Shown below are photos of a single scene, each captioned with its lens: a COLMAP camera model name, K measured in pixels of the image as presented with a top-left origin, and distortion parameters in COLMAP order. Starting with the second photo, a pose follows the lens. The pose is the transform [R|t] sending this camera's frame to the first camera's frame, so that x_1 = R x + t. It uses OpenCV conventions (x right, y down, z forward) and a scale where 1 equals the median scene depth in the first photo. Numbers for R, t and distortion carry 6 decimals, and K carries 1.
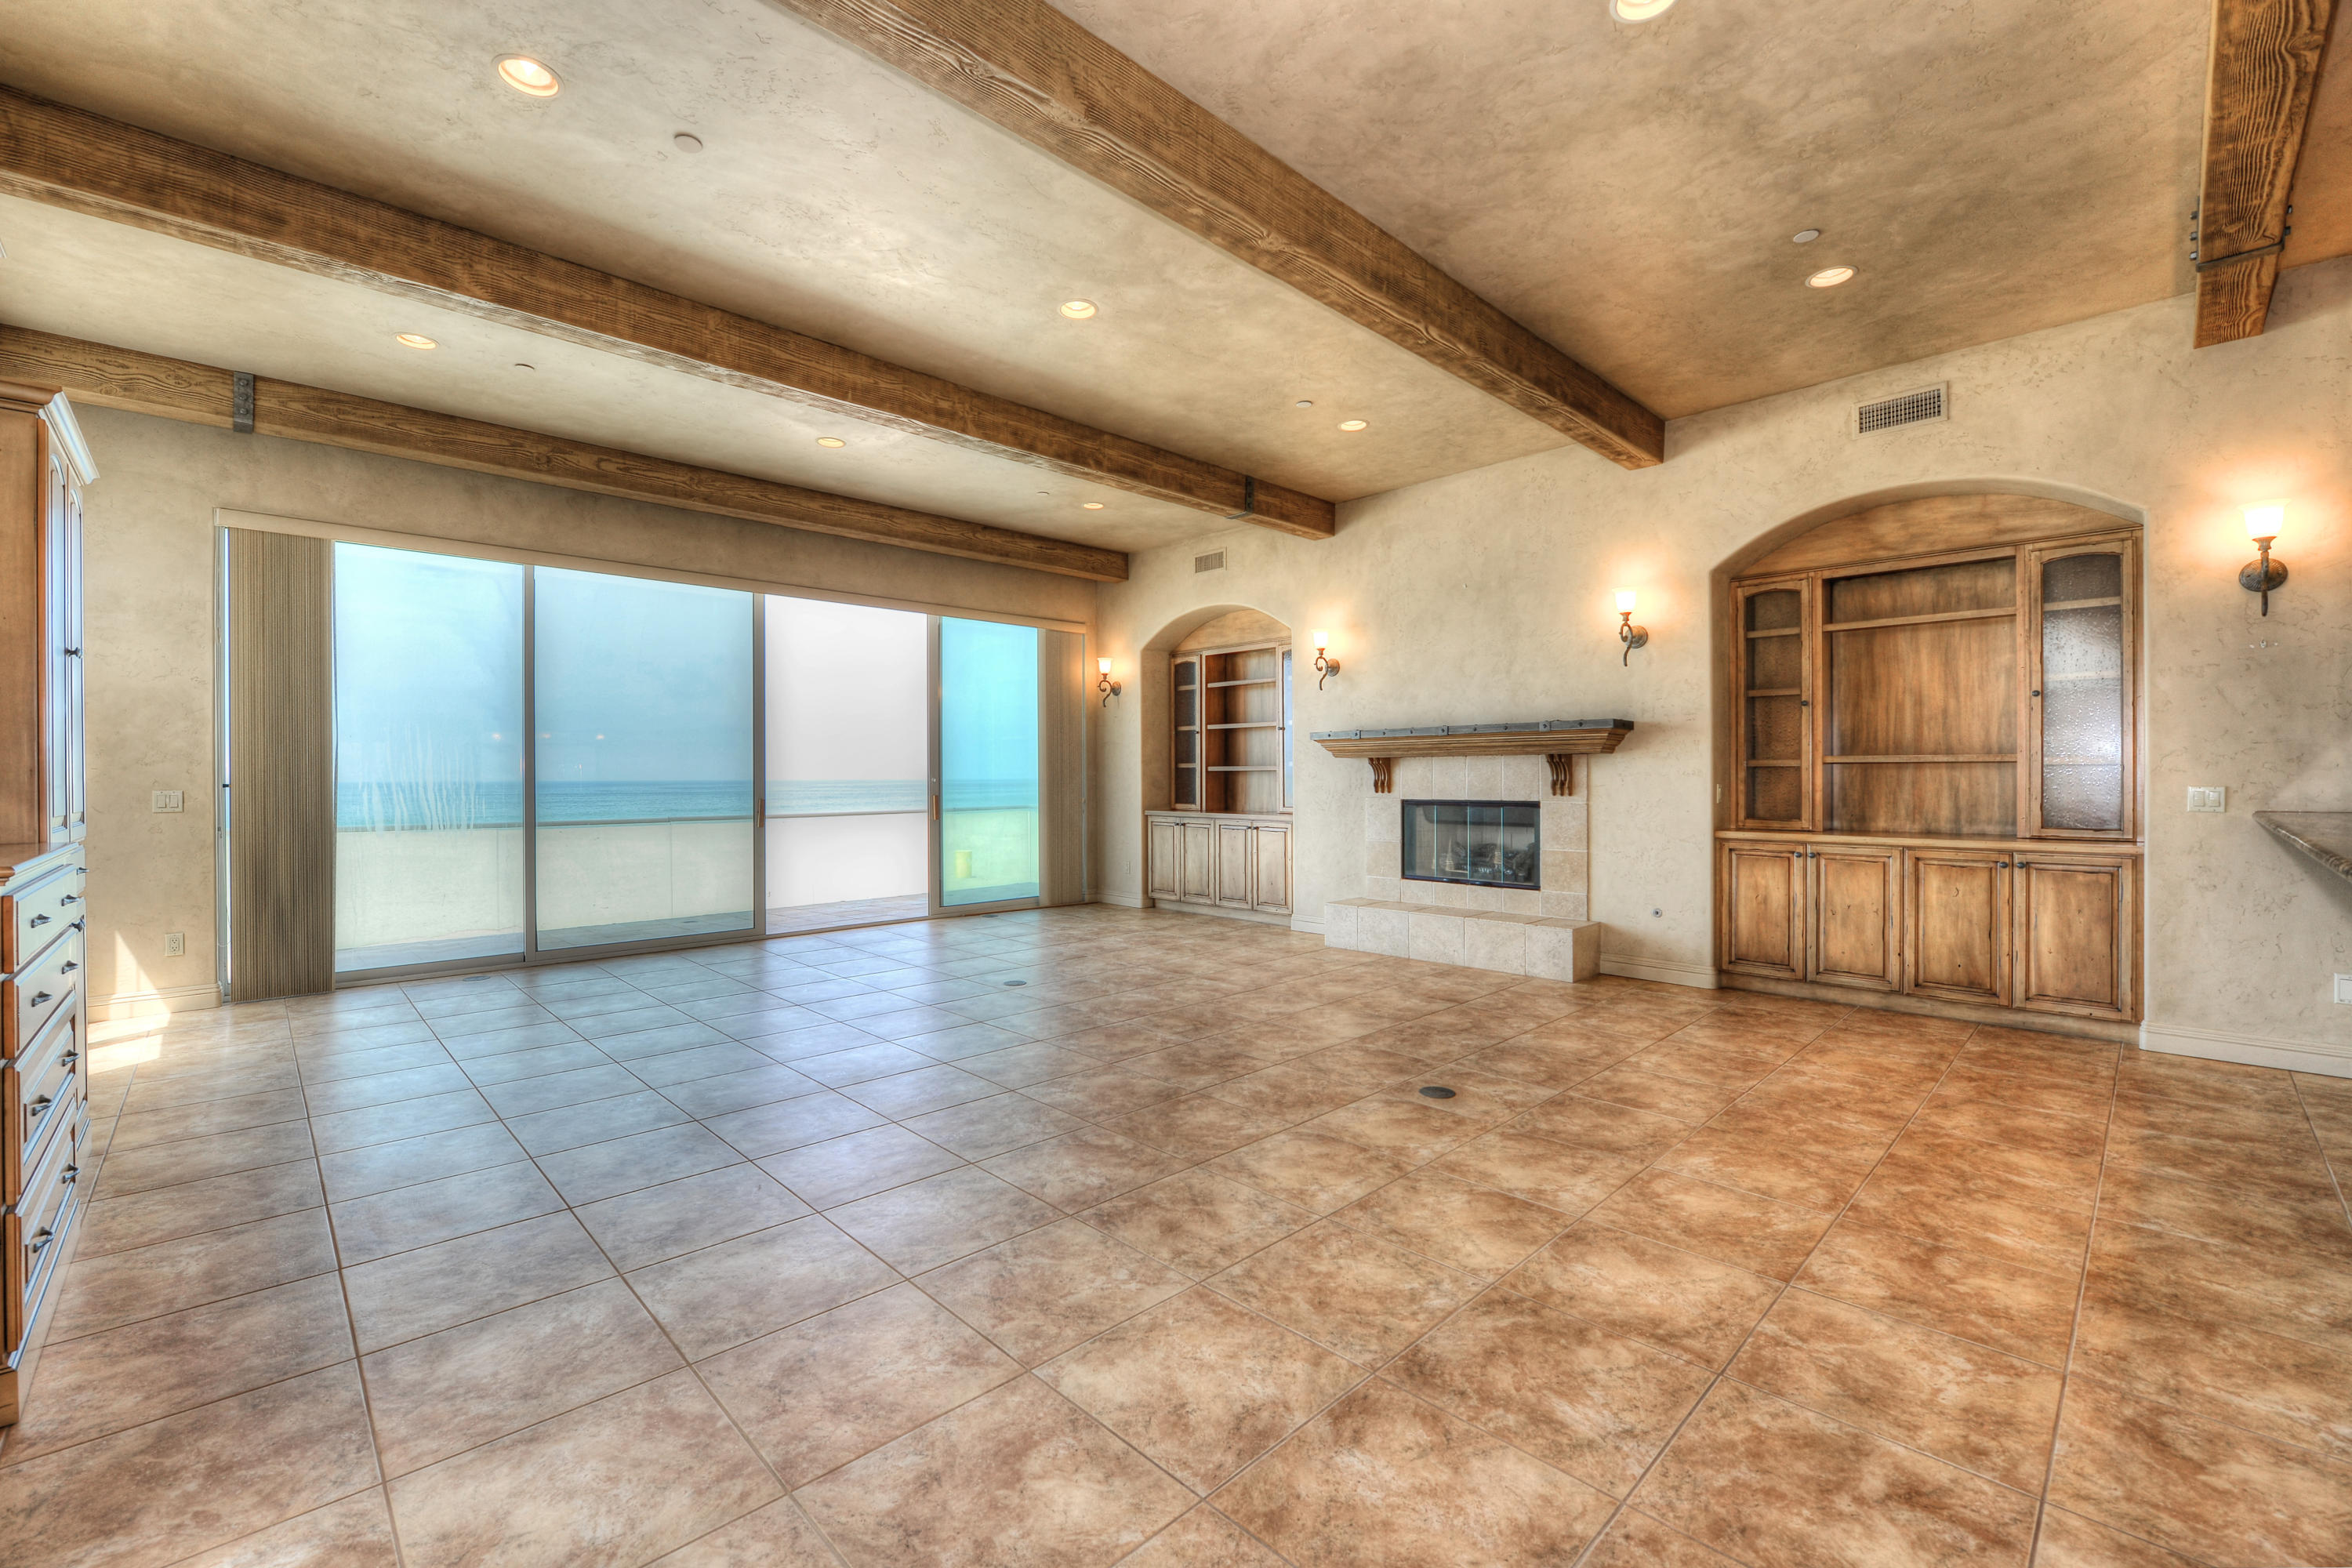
lens RADIAL K [[969.9, 0, 1170.3], [0, 969.9, 777.6], [0, 0, 1]] dist [-0.010023, -0.000334]
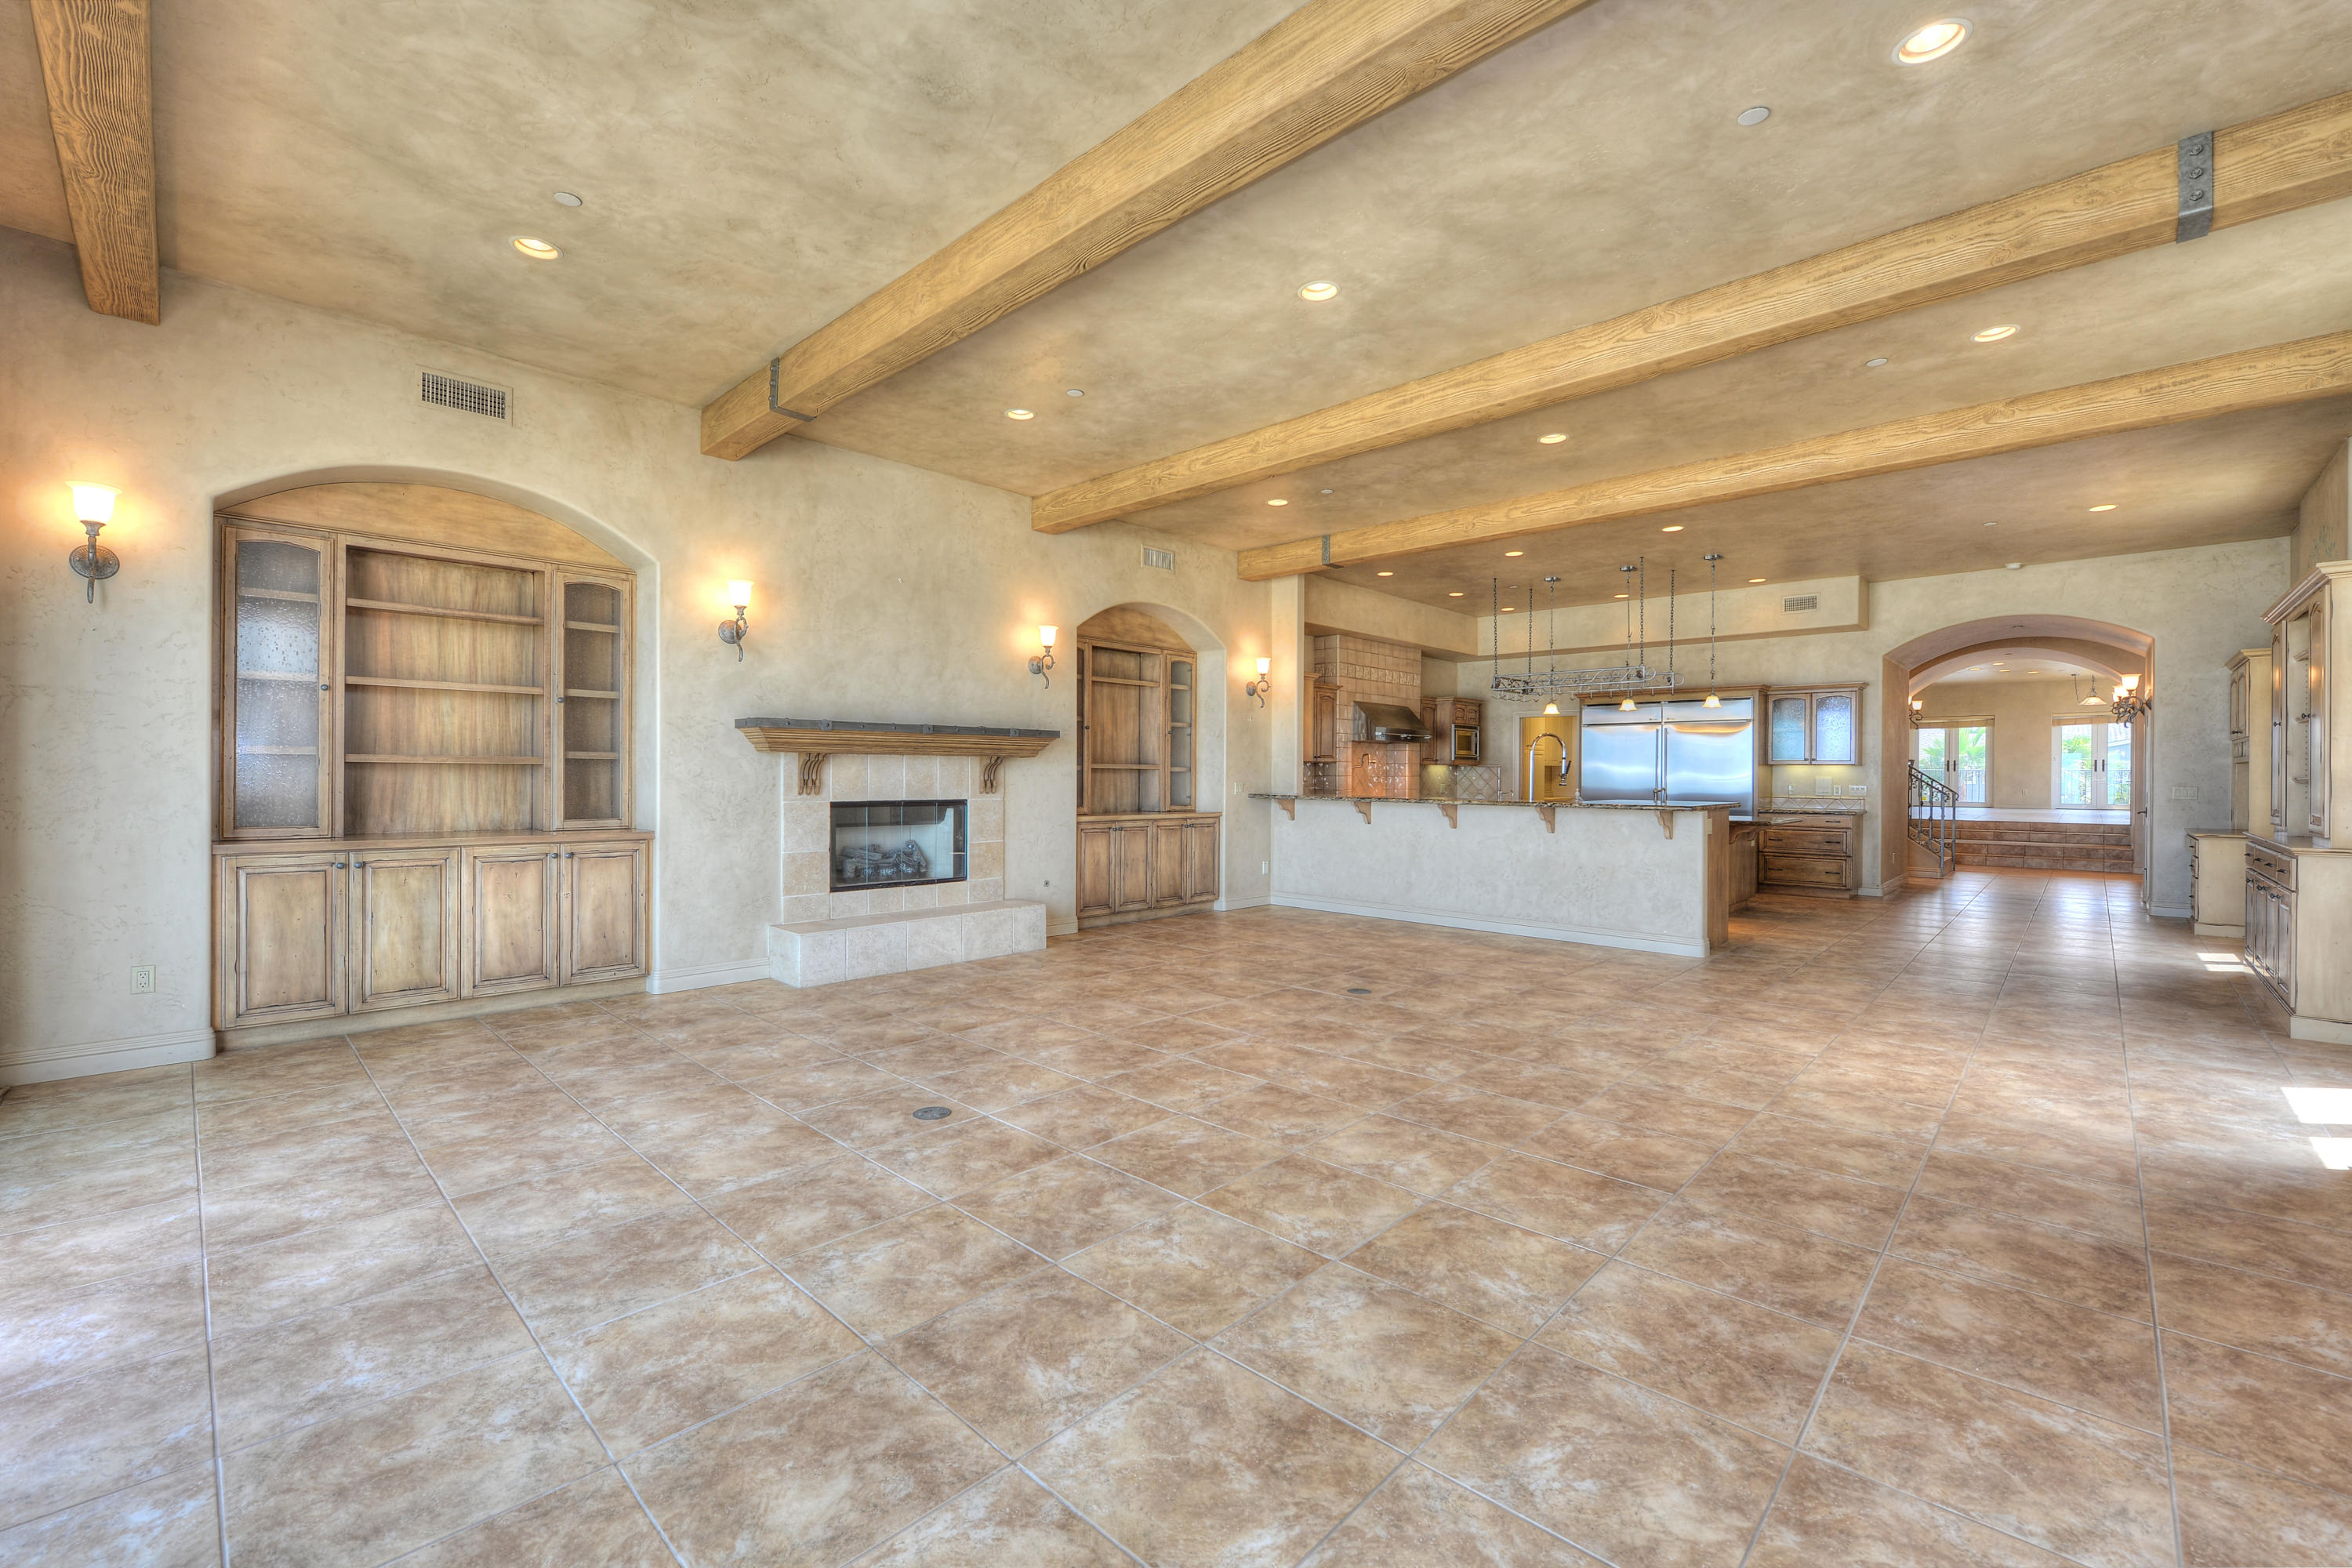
lens RADIAL K [[969.9, 0, 1170.3], [0, 969.9, 777.6], [0, 0, 1]] dist [-0.010023, -0.000334]
pose [[-0.037628, 0.001279, 0.999291, -0.854286], [-0.004053, 0.999991, -0.001433, 0.001029], [-0.999284, -0.004104, -0.037623, 0.962359]]
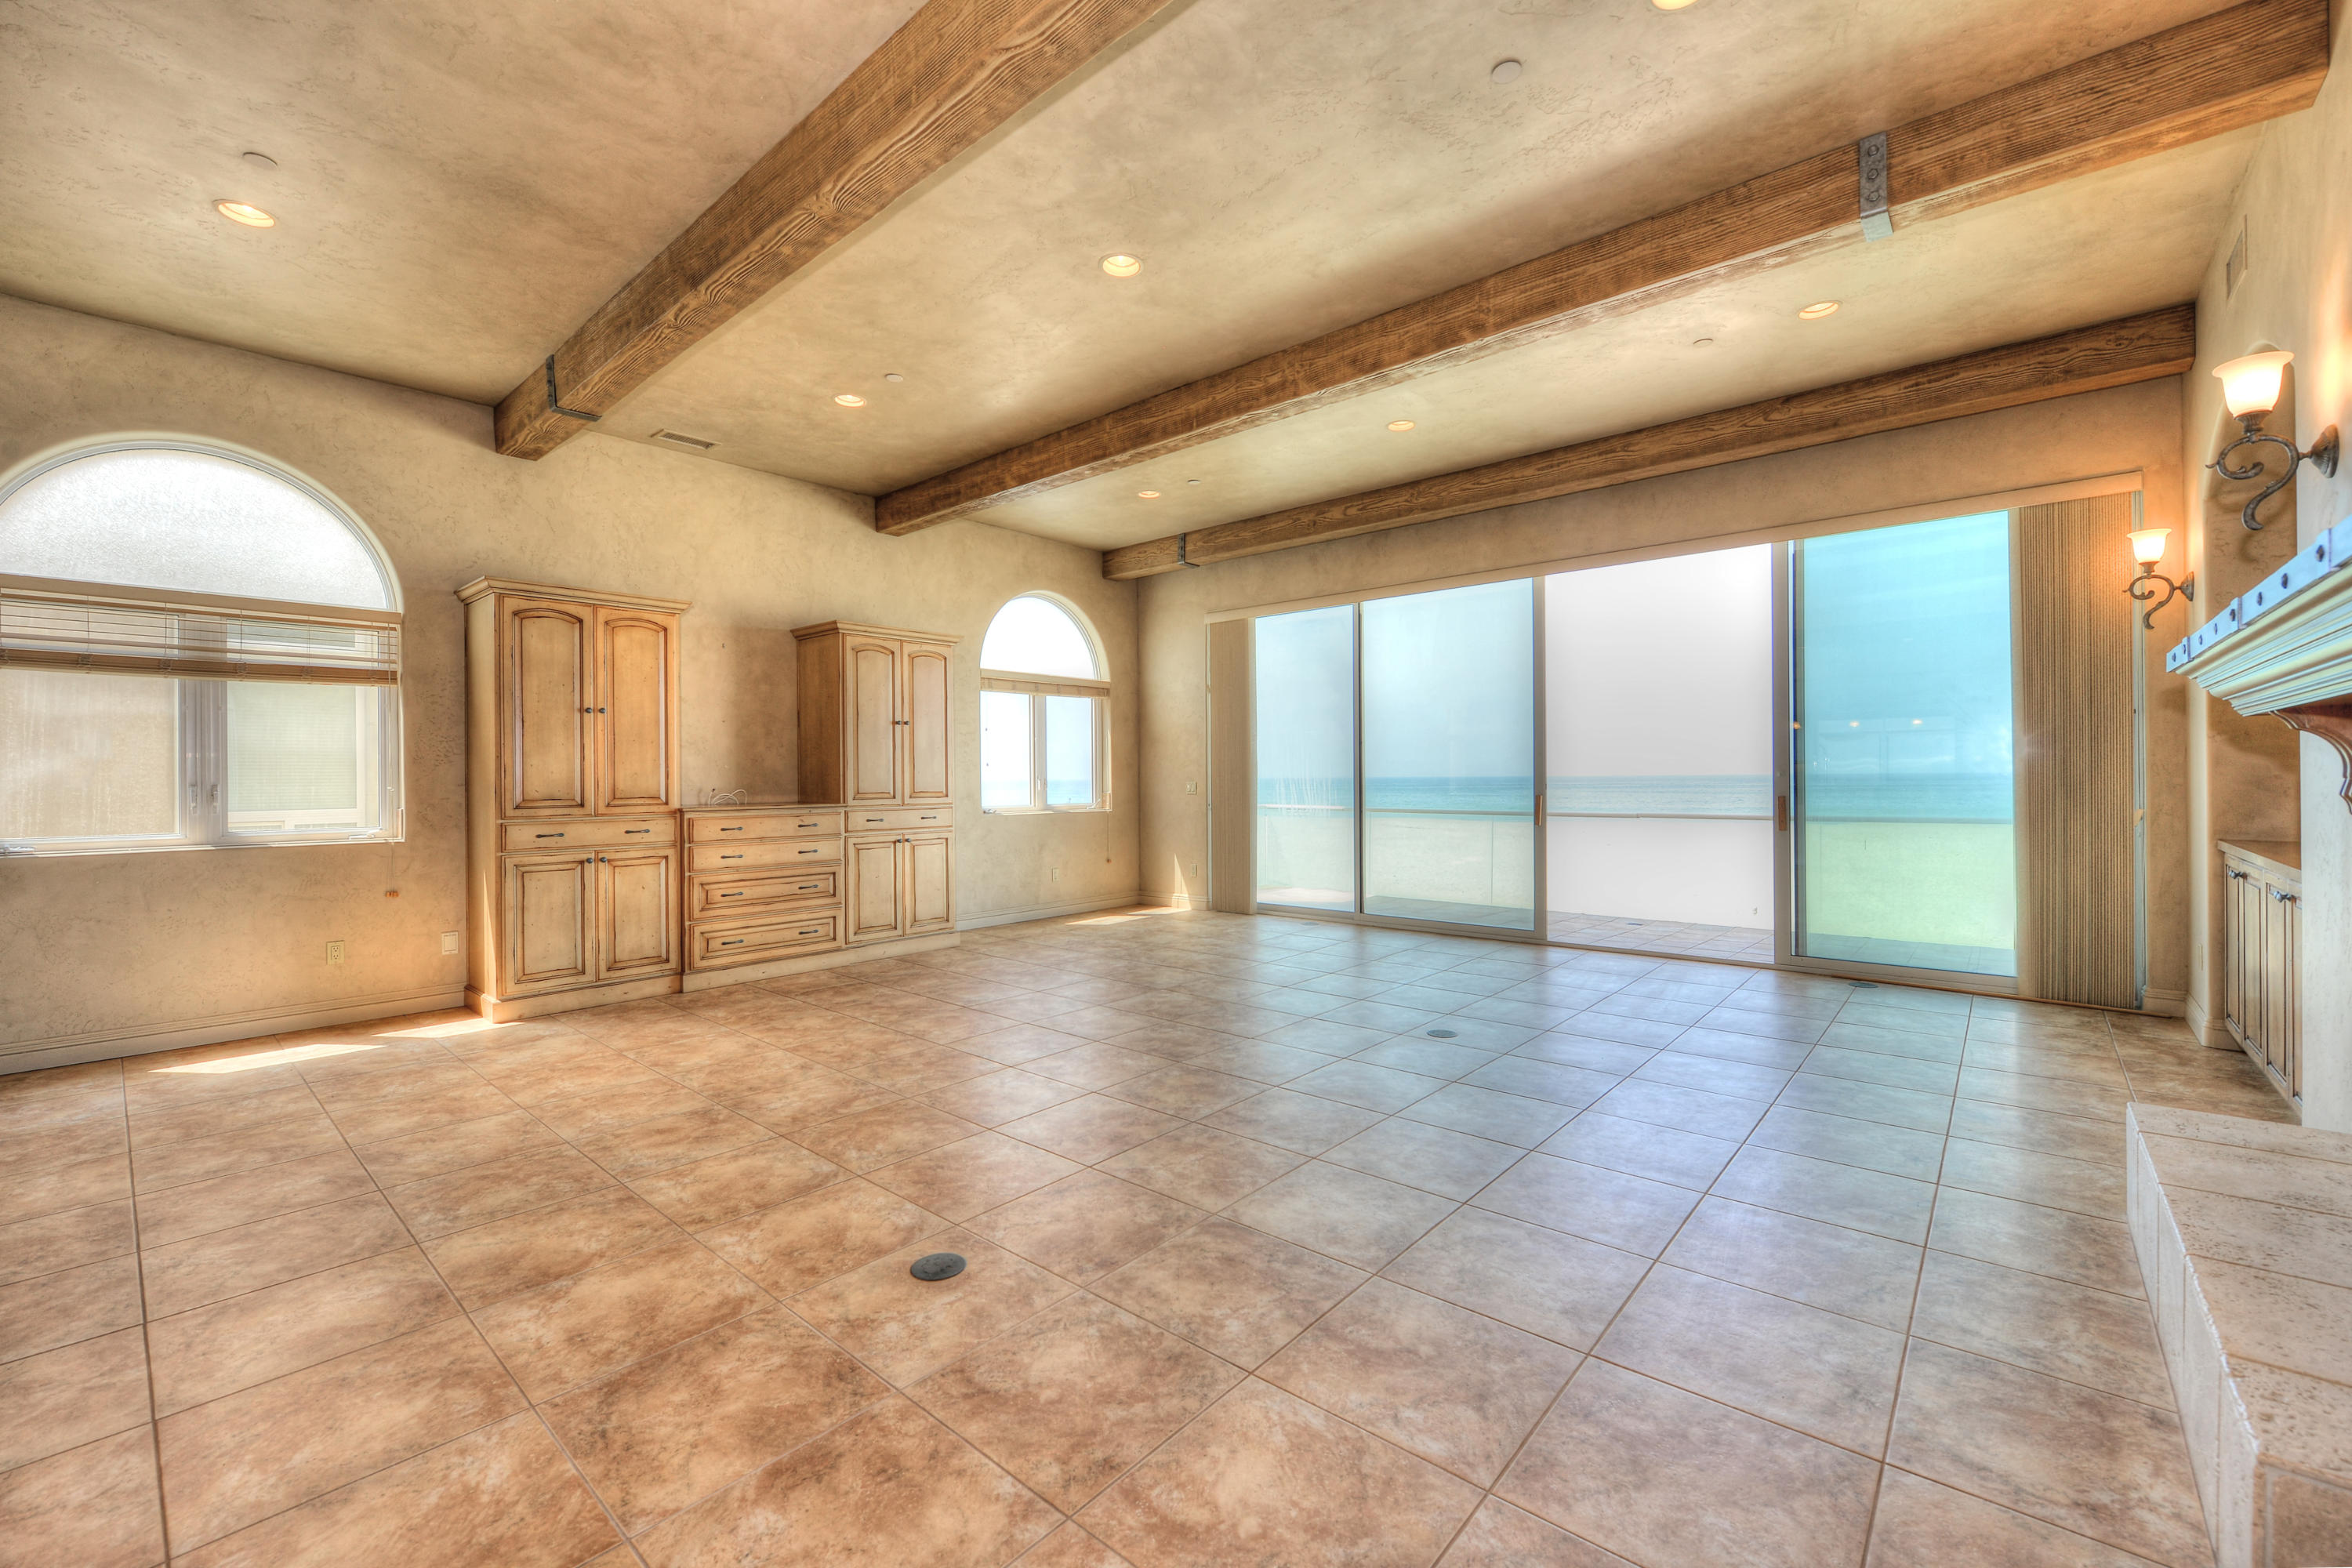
lens RADIAL K [[955.2, 0, 1171.3], [0, 955.2, 778.4], [0, 0, 1]] dist [-0.007402, -0.000859]
pose [[0.080666, 0.005202, -0.996728, 0.659199], [0.006657, 0.999961, 0.005758, -0.002837], [0.996719, -0.007100, 0.080628, 0.791062]]
